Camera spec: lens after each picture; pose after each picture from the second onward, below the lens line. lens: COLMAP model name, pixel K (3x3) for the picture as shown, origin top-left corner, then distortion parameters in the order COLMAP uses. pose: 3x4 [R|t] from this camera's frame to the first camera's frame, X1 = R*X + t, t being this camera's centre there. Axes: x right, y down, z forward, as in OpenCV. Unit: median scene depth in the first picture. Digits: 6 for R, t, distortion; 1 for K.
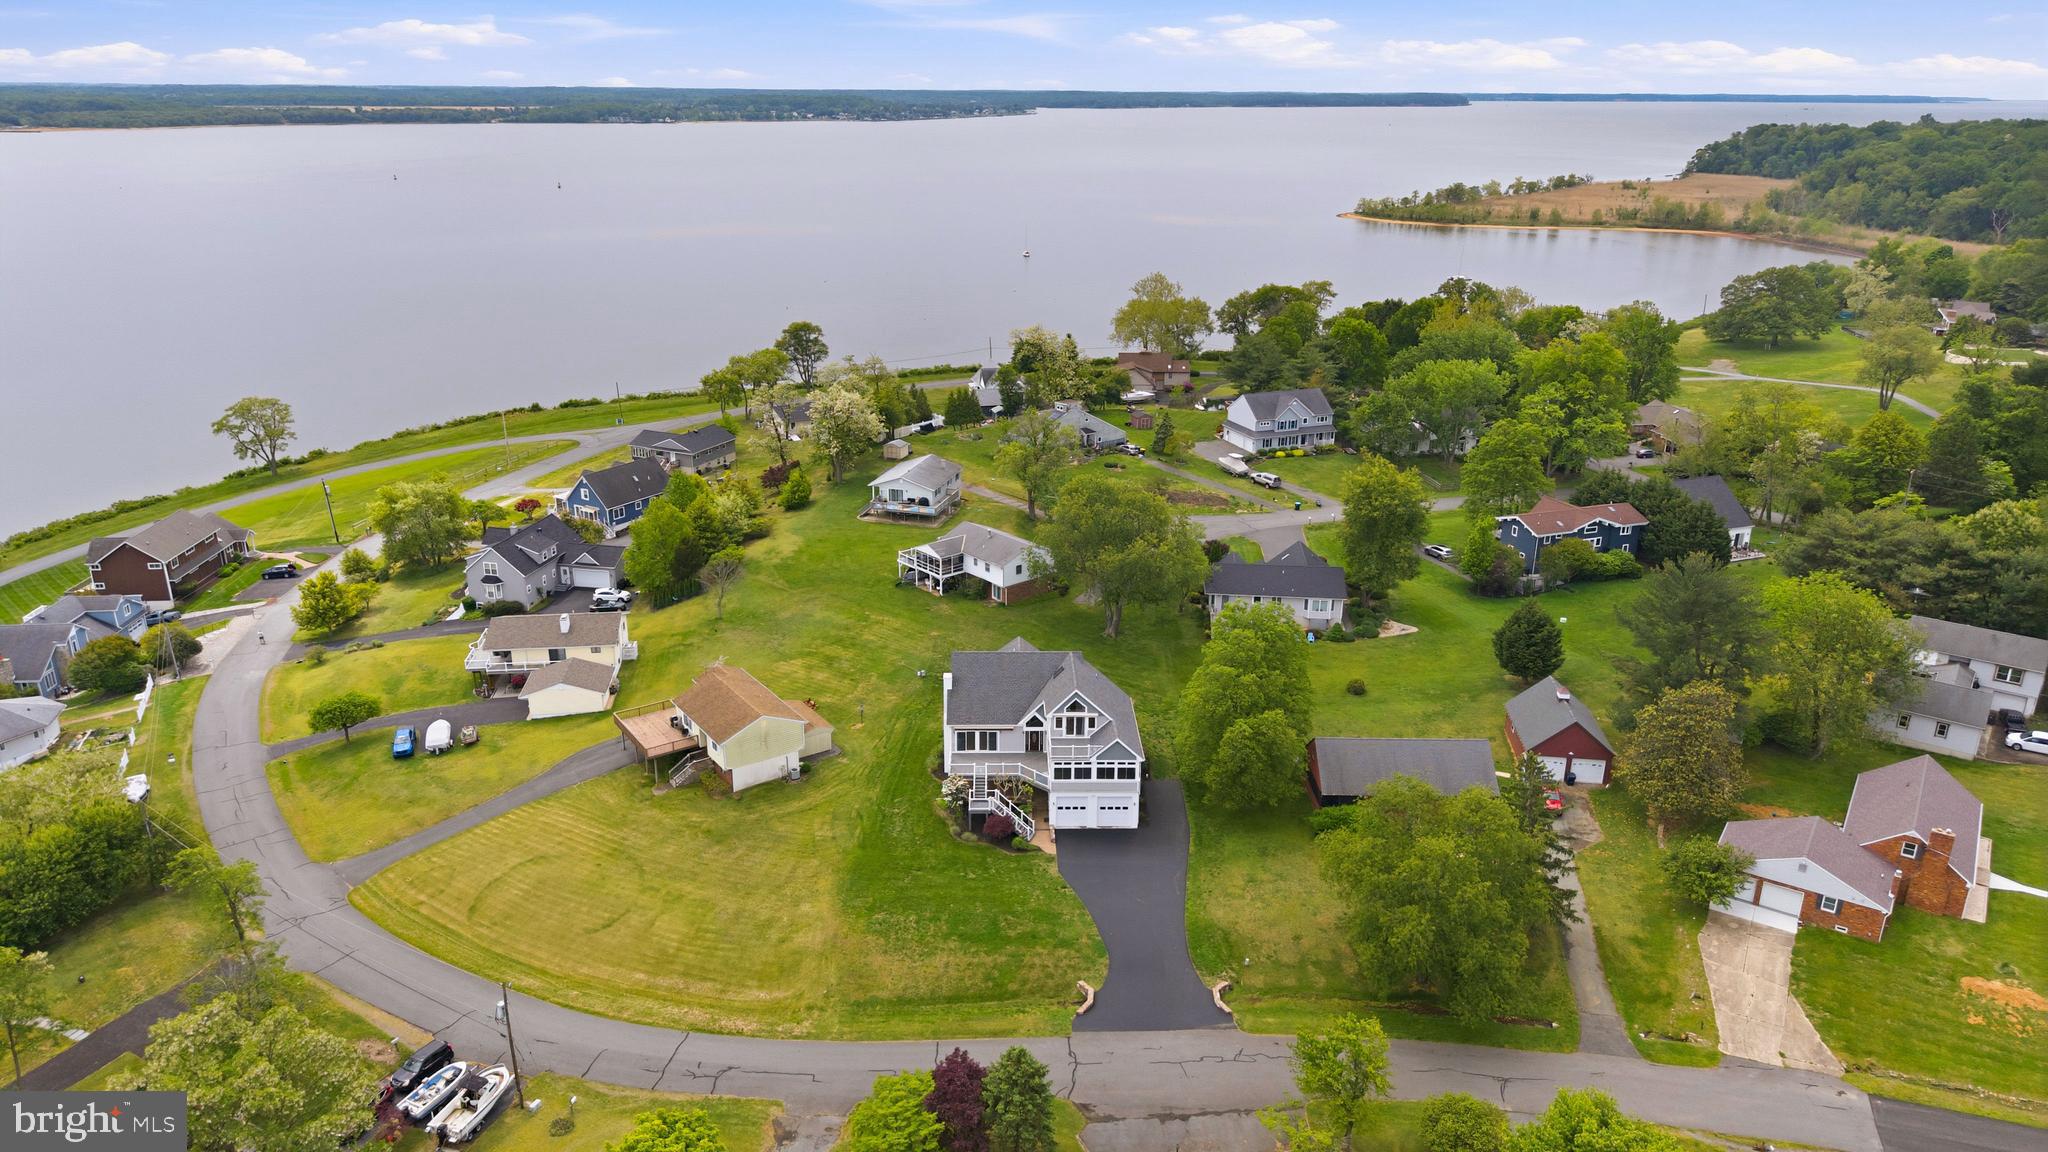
lens RADIAL K [[1370.0, 0, 1014.4], [0, 1370.0, 533.0], [0, 0, 1]] dist [0.040521, -0.054398]
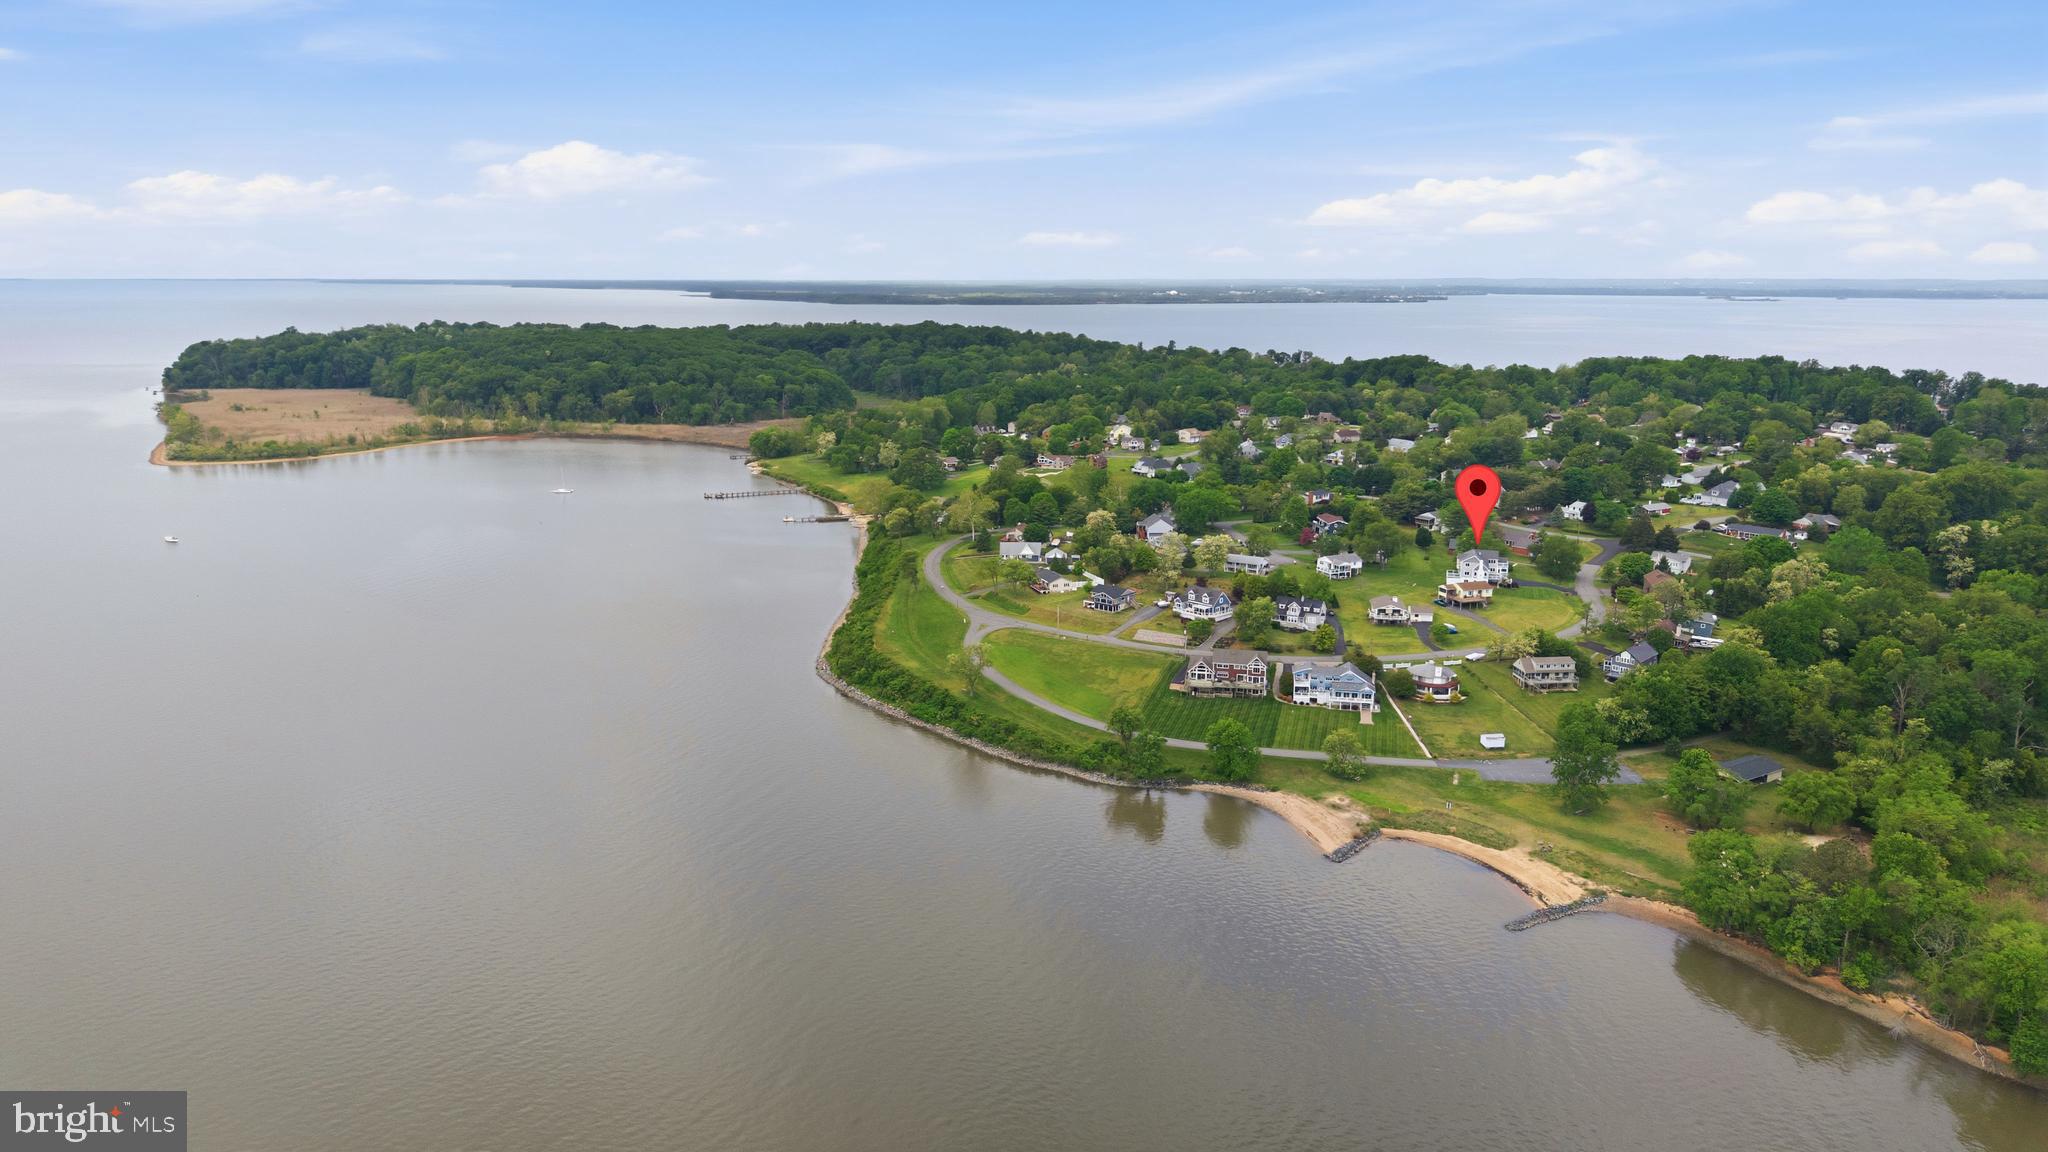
lens RADIAL K [[1370.0, 0, 1013.8], [0, 1370.0, 571.0], [0, 0, 1]] dist [0.040521, -0.054398]
pose [[0.272122, -0.205538, 0.940055, -3.698906], [0.293395, 0.948127, 0.122373, -0.661882], [-0.916444, 0.242507, 0.318310, 0.905754]]
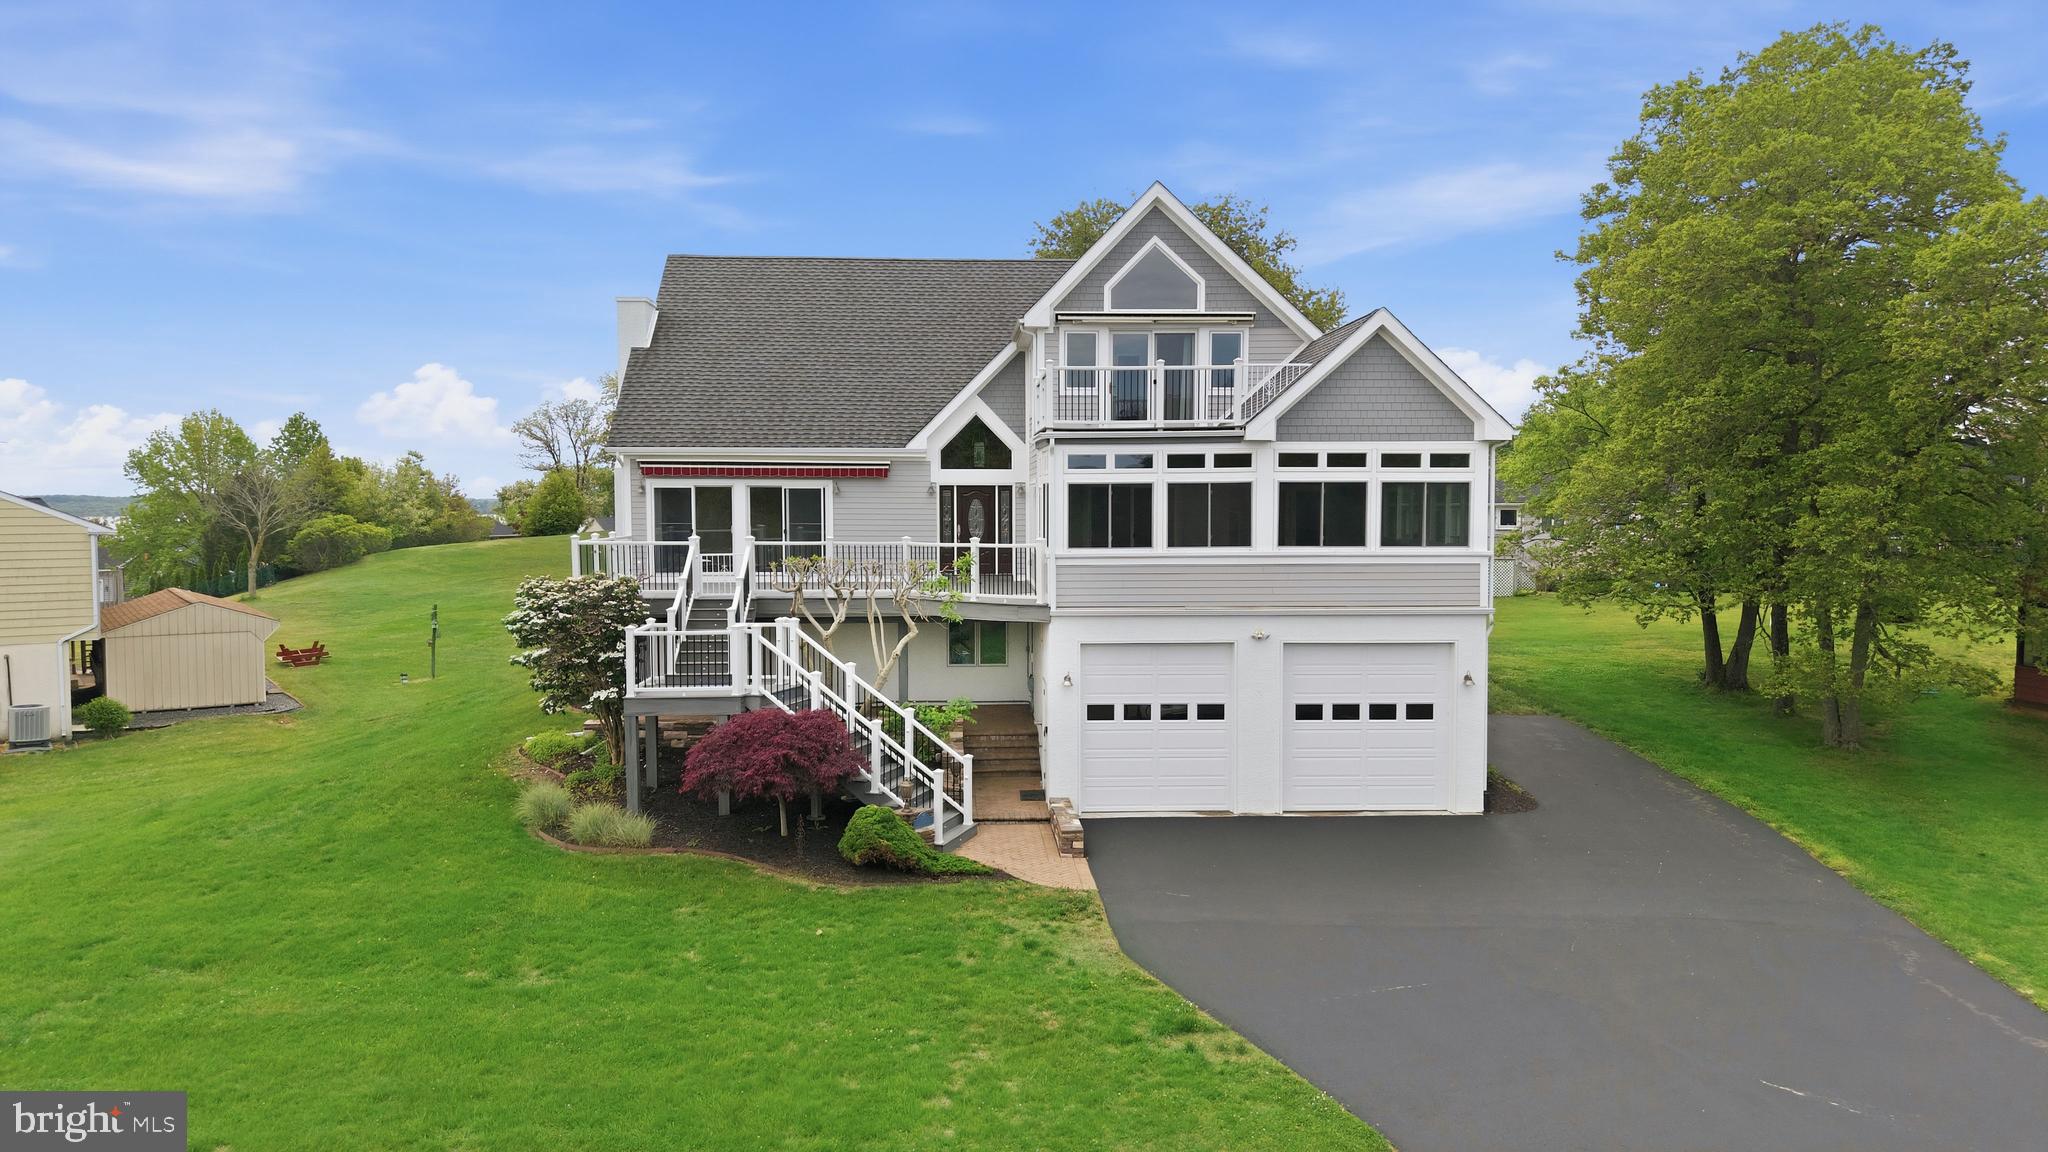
lens RADIAL K [[1370.0, 0, 1026.0], [0, 1370.0, 579.7], [0, 0, 1]] dist [0.040521, -0.054398]
pose [[0.999422, -0.005391, 0.033564, 0.013745], [0.013630, 0.968049, -0.250391, 0.203243], [-0.031141, 0.250704, 0.967563, 0.699717]]
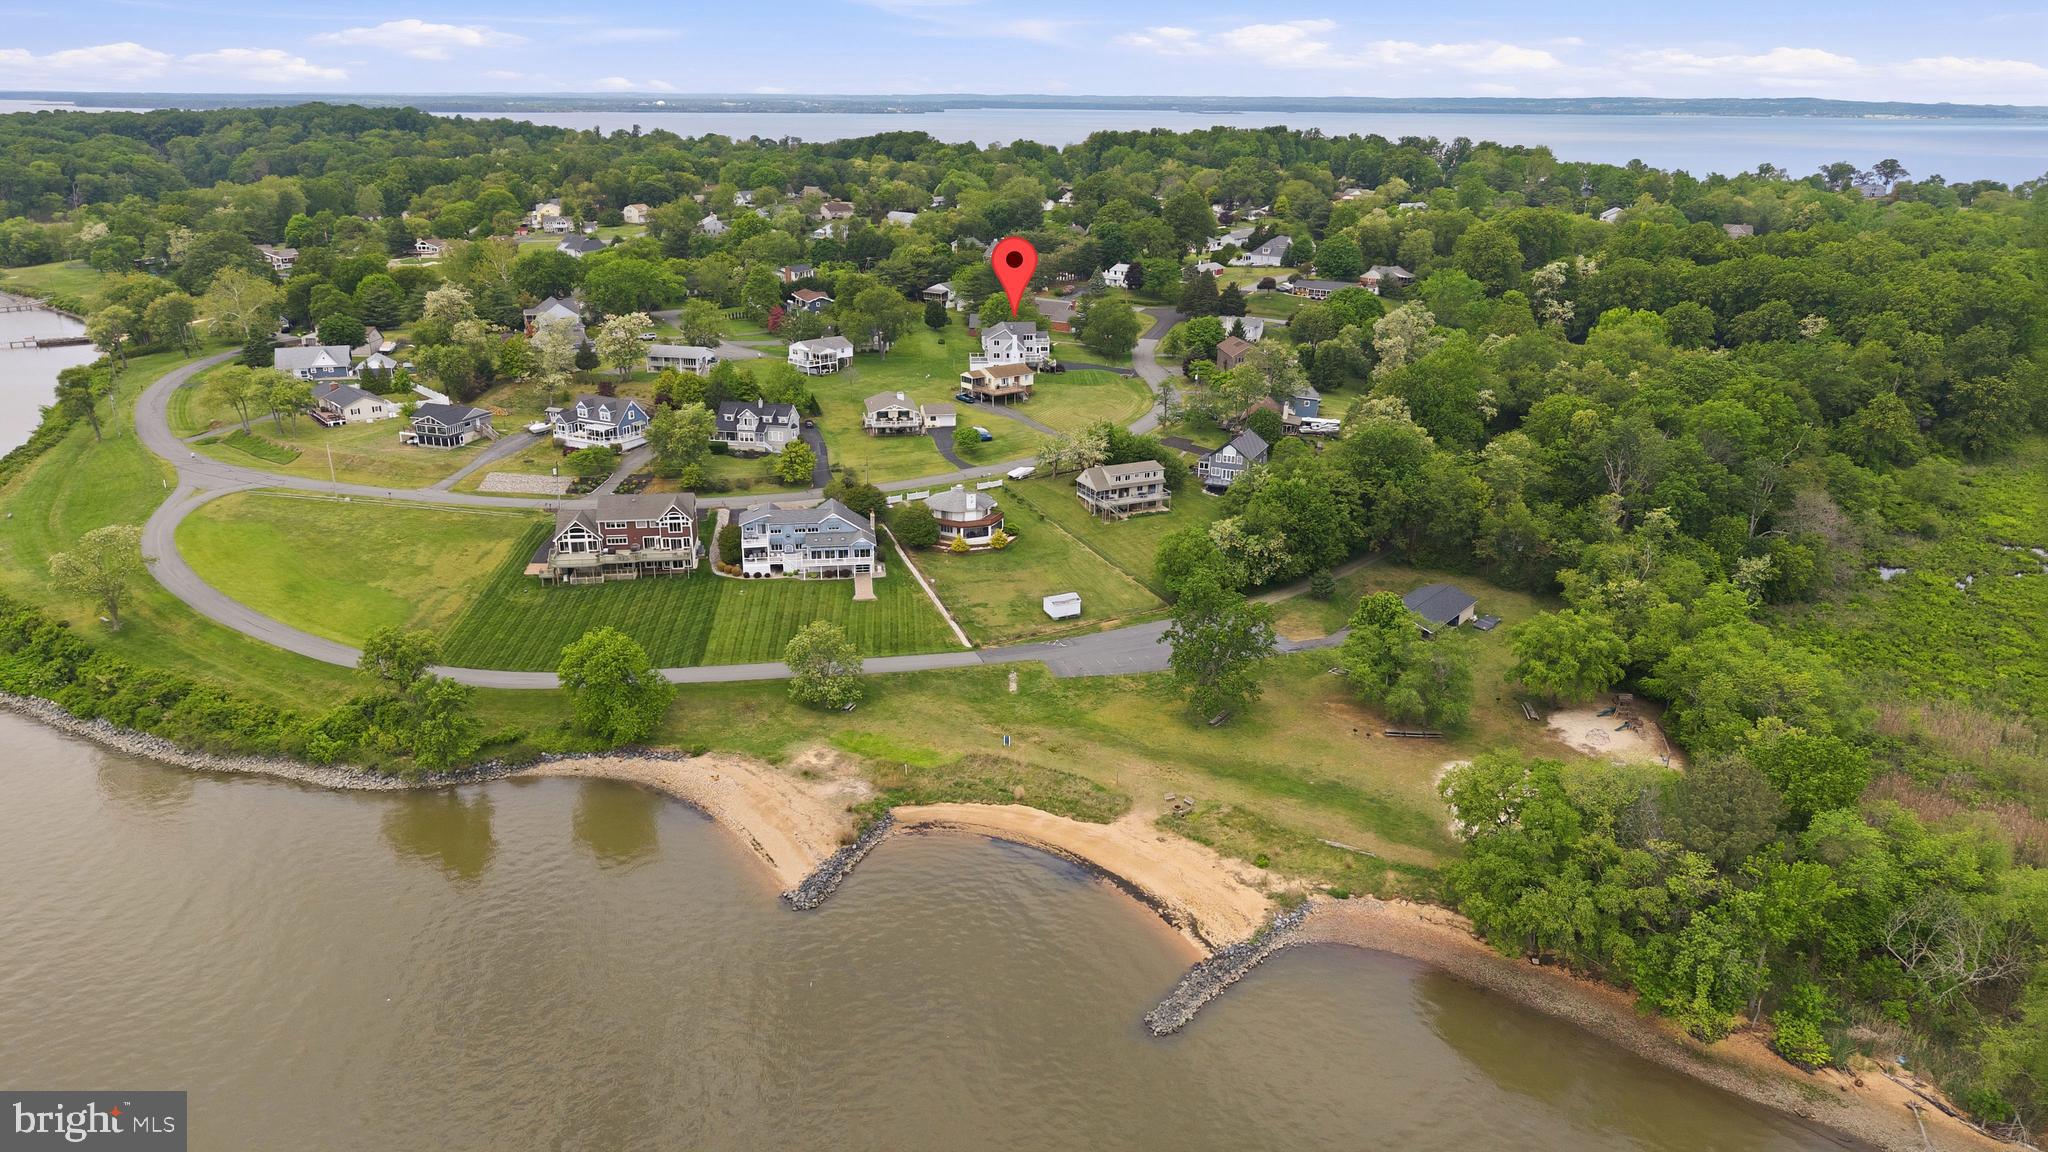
lens RADIAL K [[1370.0, 0, 1024.7], [0, 1370.0, 583.2], [0, 0, 1]] dist [0.040521, -0.054398]
pose [[-0.078777, -0.337303, 0.938094, -2.527457], [0.296776, 0.890417, 0.345082, -0.353479], [-0.951692, 0.305588, 0.029959, 0.970540]]
